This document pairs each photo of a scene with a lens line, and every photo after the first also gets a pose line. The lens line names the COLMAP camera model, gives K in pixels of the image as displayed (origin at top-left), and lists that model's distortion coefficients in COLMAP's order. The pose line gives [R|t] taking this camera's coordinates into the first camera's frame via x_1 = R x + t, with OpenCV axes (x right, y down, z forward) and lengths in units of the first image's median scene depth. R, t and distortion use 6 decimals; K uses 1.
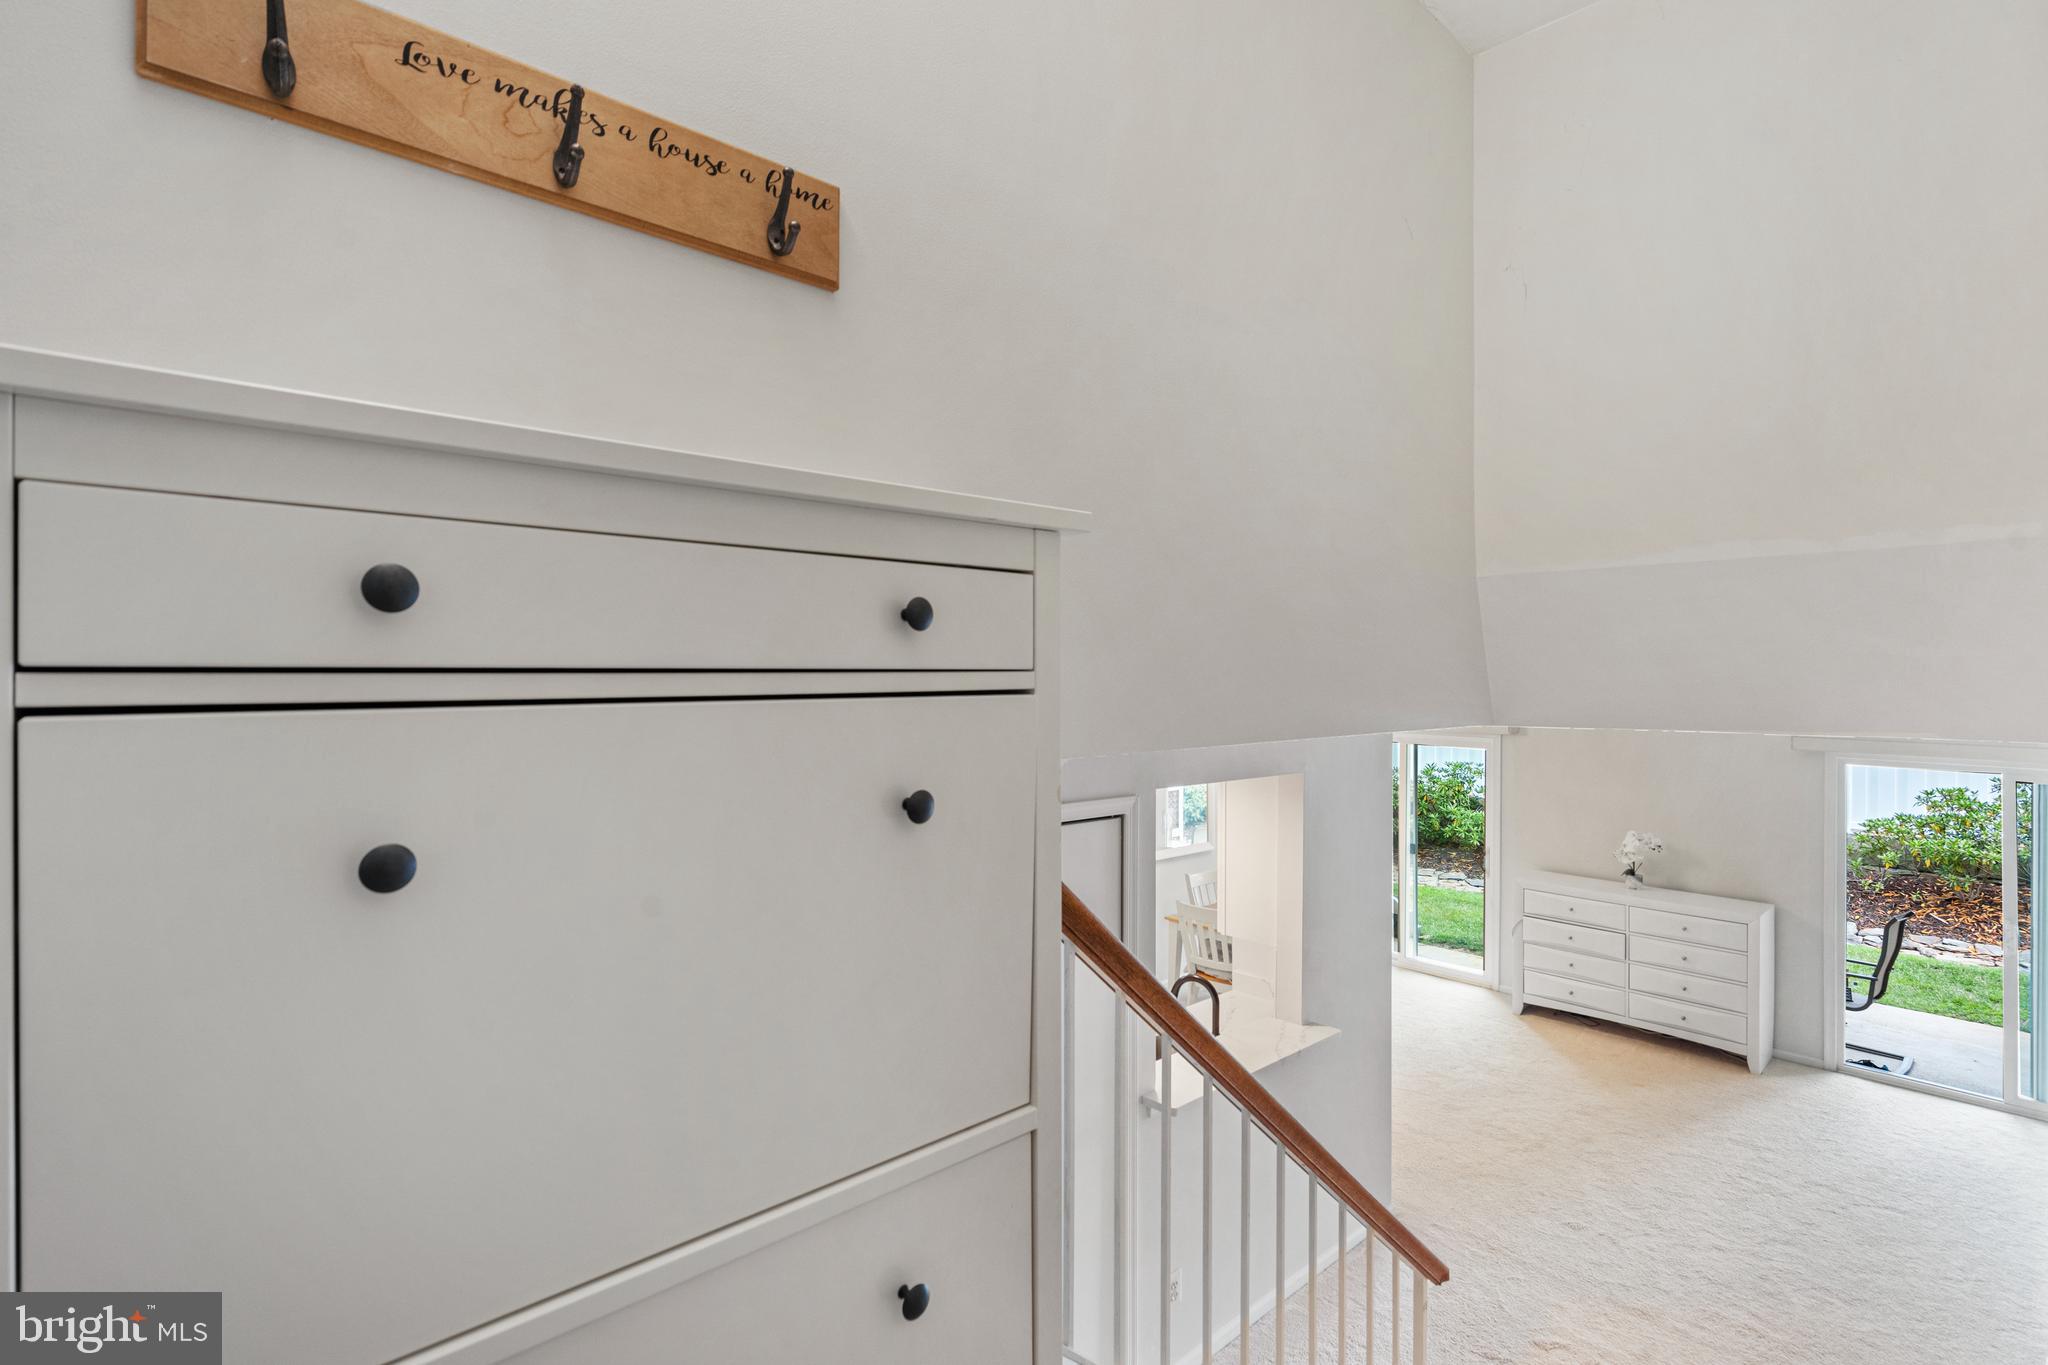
lens RADIAL K [[974.0, 0, 1006.7], [0, 974.0, 670.6], [0, 0, 1]] dist [0.000598, 0.000217]
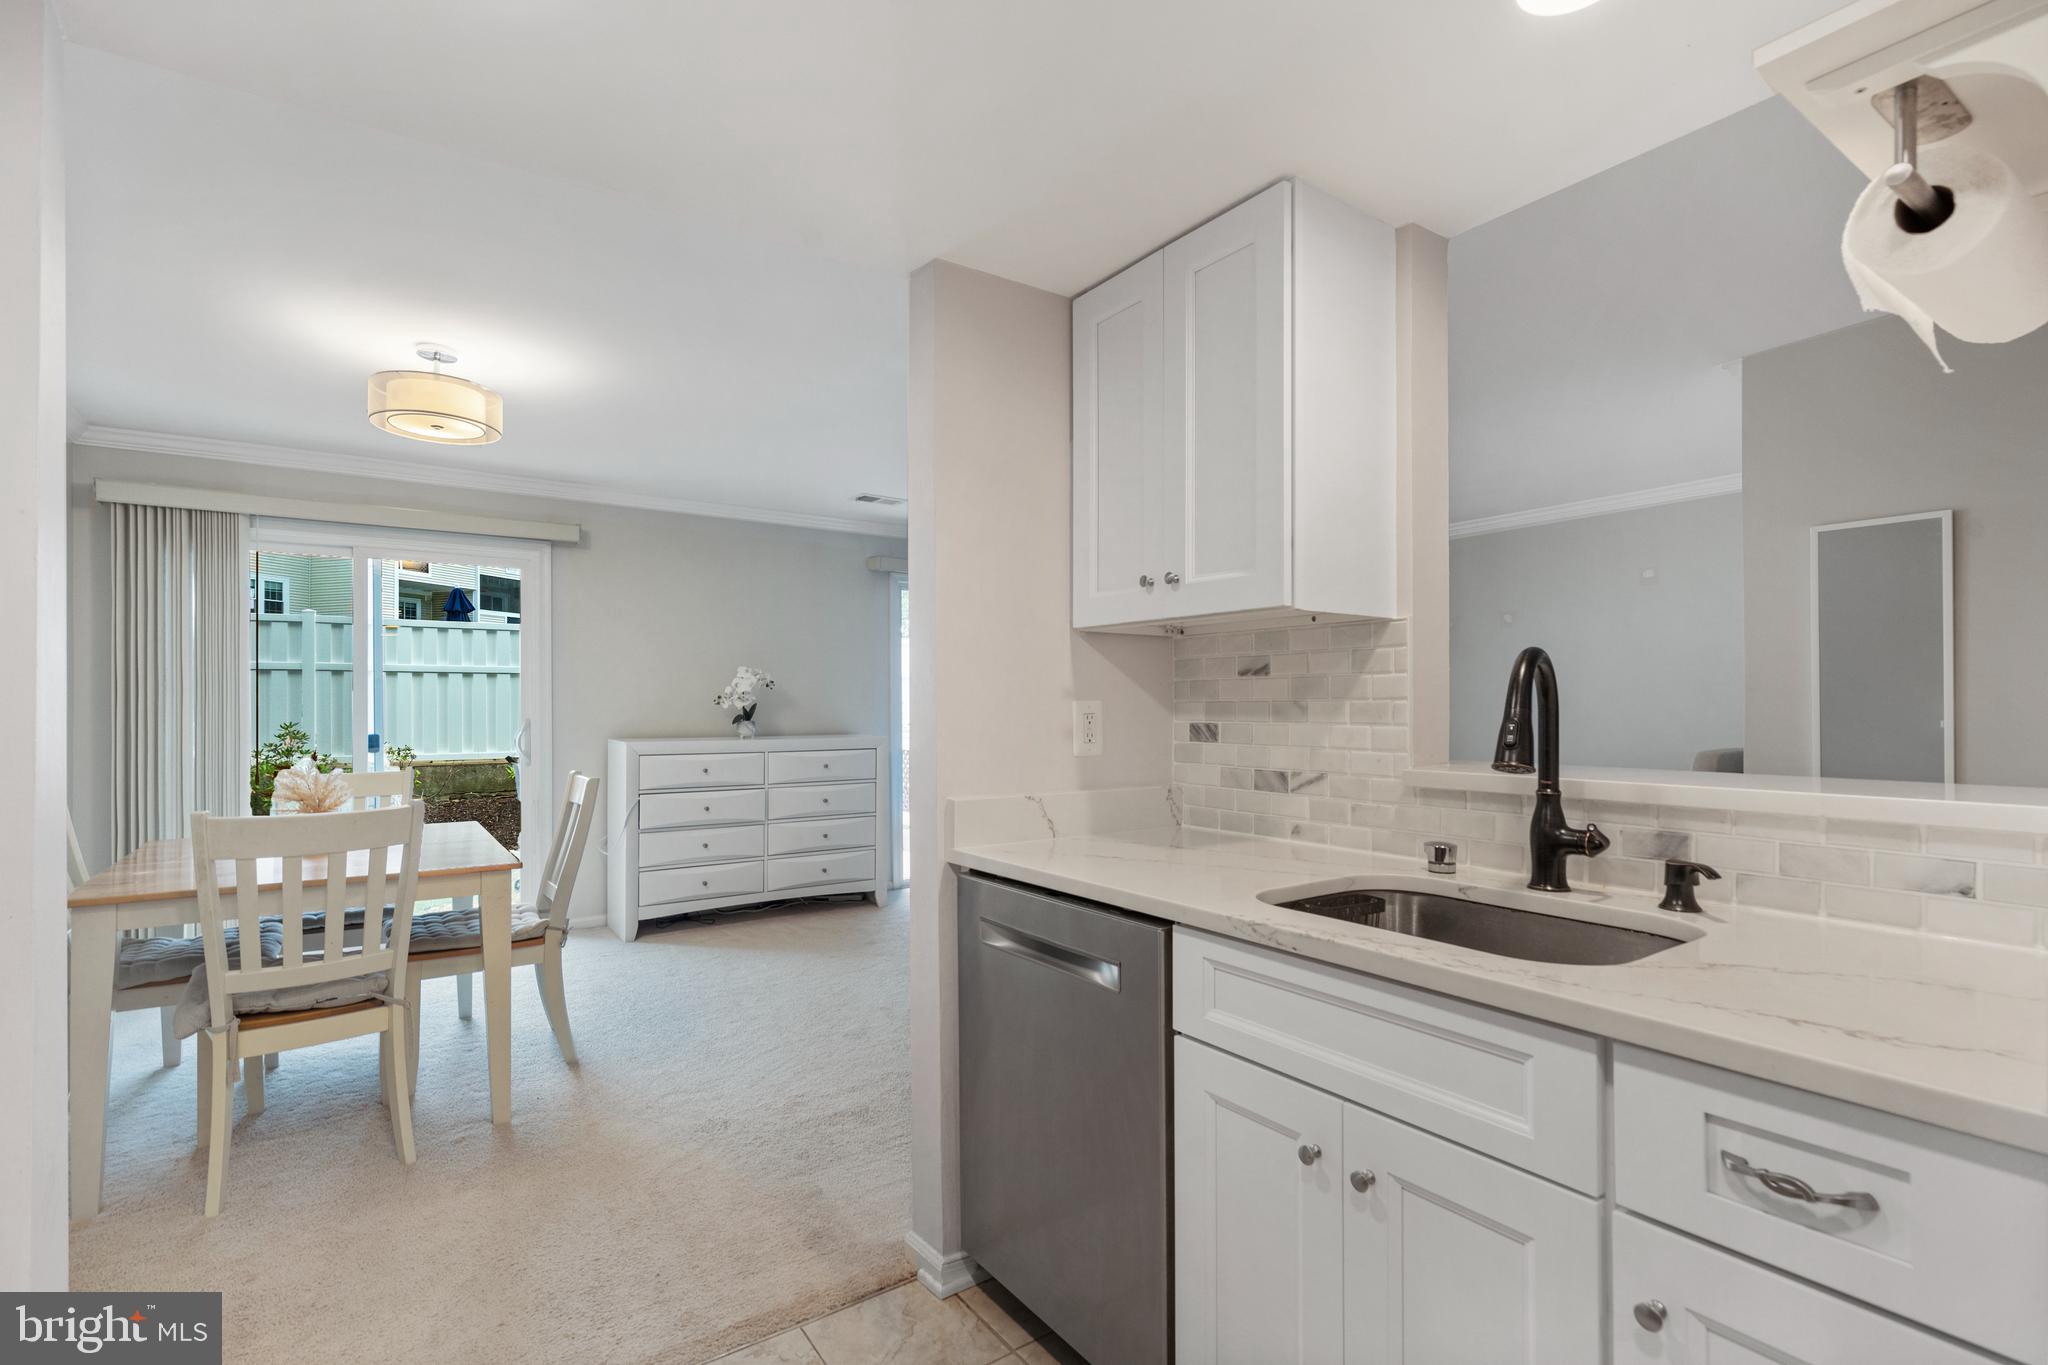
lens RADIAL K [[939.7, 0, 1018.5], [0, 939.7, 701.1], [0, 0, 1]] dist [0.000032, 0.000390]
pose [[0.132175, 0.001830, 0.991225, -0.103498], [0.005430, 0.999982, -0.002570, 0.203262], [-0.991212, 0.005722, 0.132162, 0.695230]]
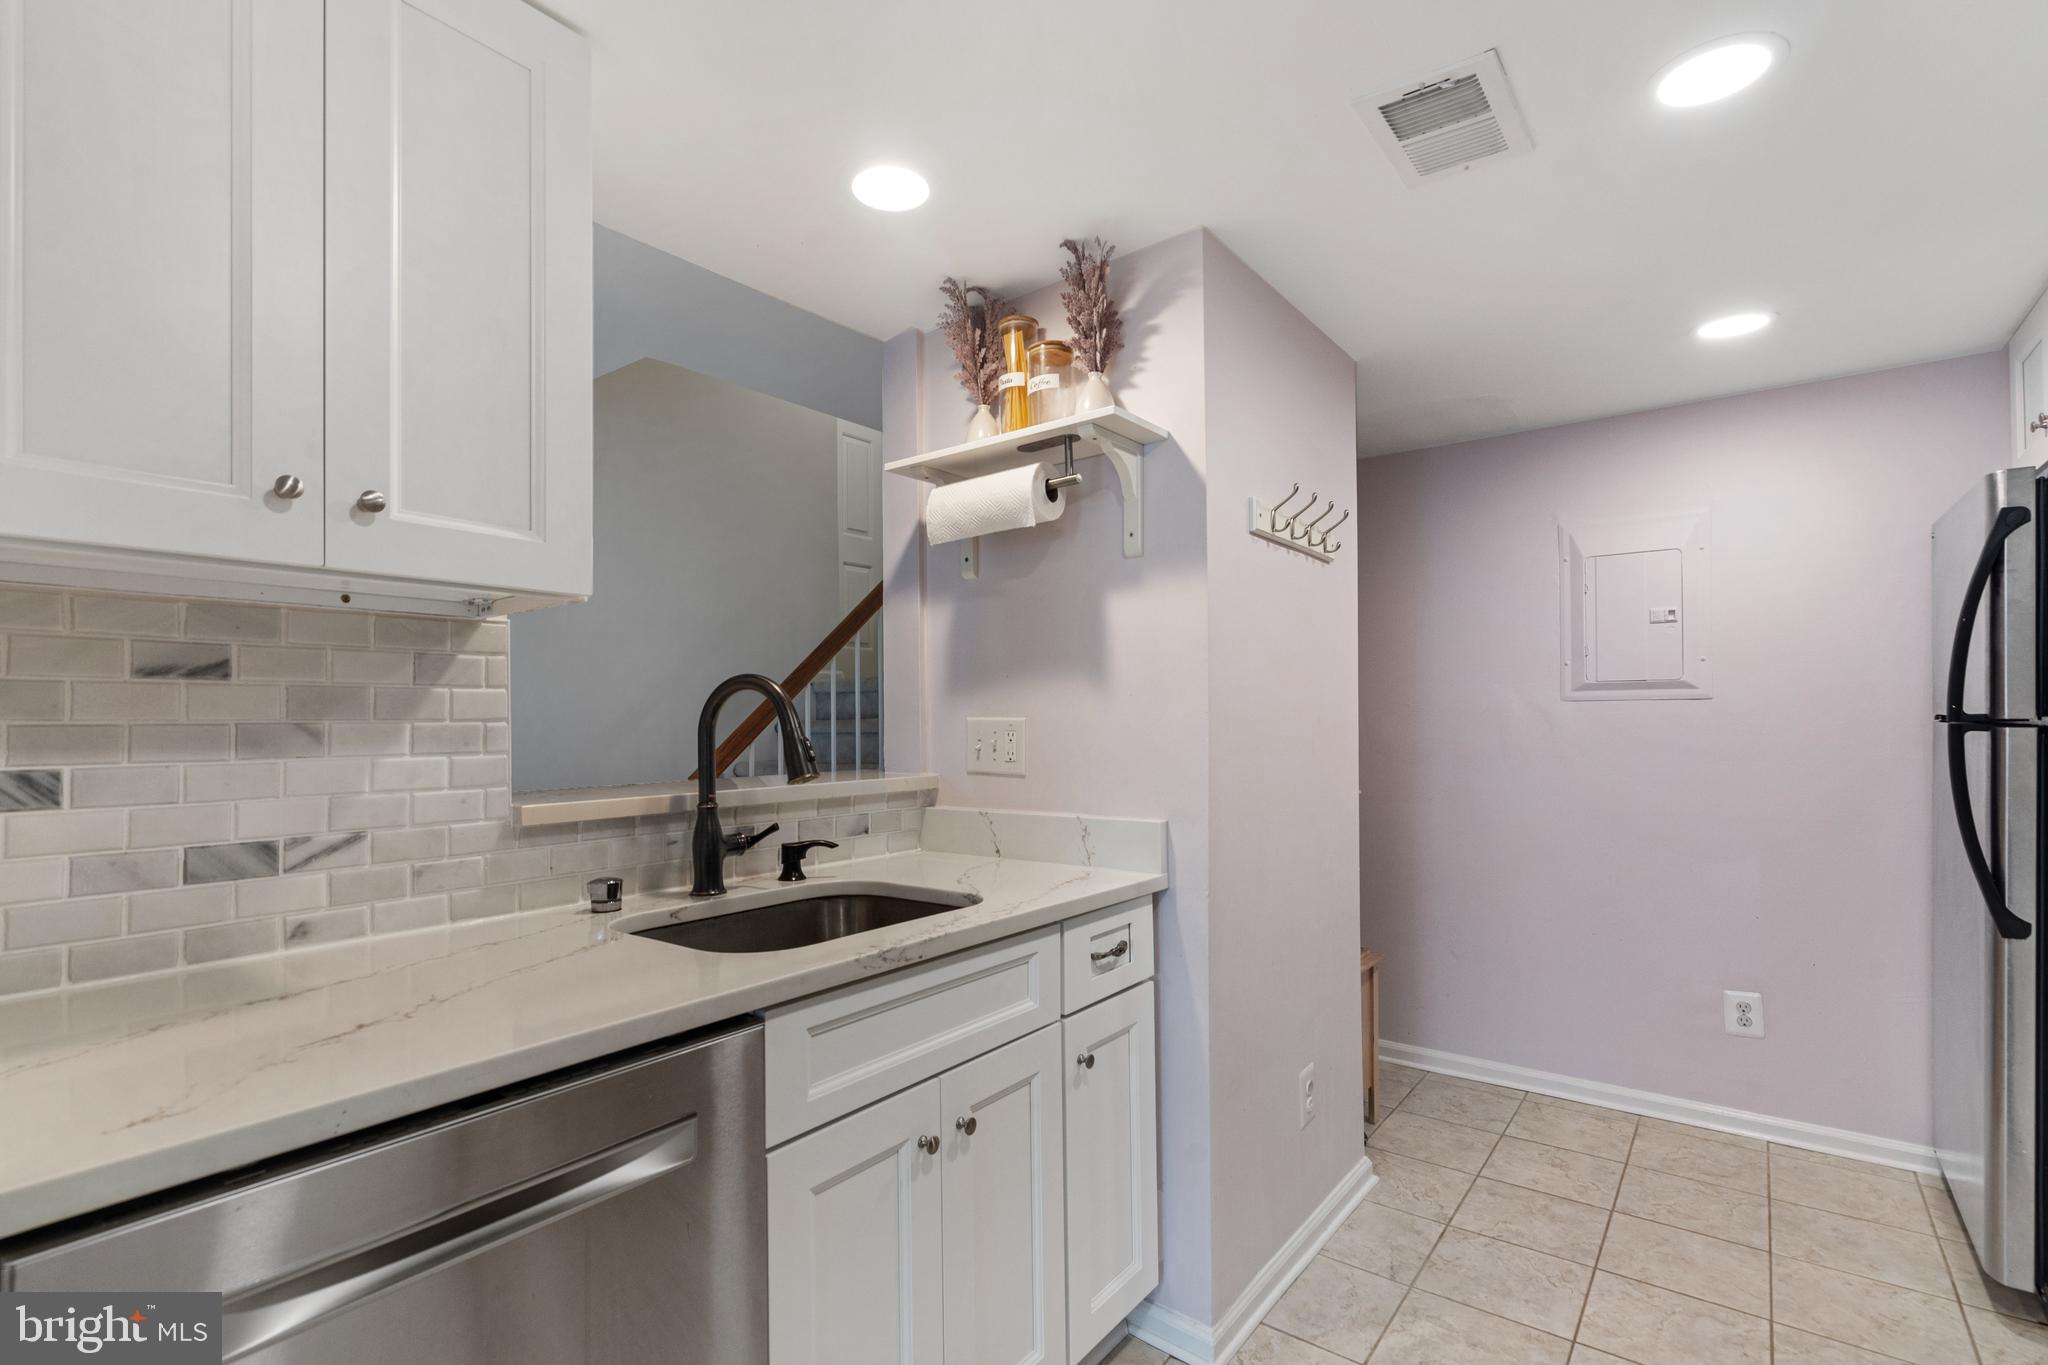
lens RADIAL K [[941.0, 0, 1023.0], [0, 941.0, 712.9], [0, 0, 1]] dist [0.001172, 0.000632]
pose [[-0.983435, 0.005972, -0.181163, 0.097778], [0.007773, 0.999927, -0.009230, 0.203664], [0.181094, -0.010485, -0.983410, 0.857679]]
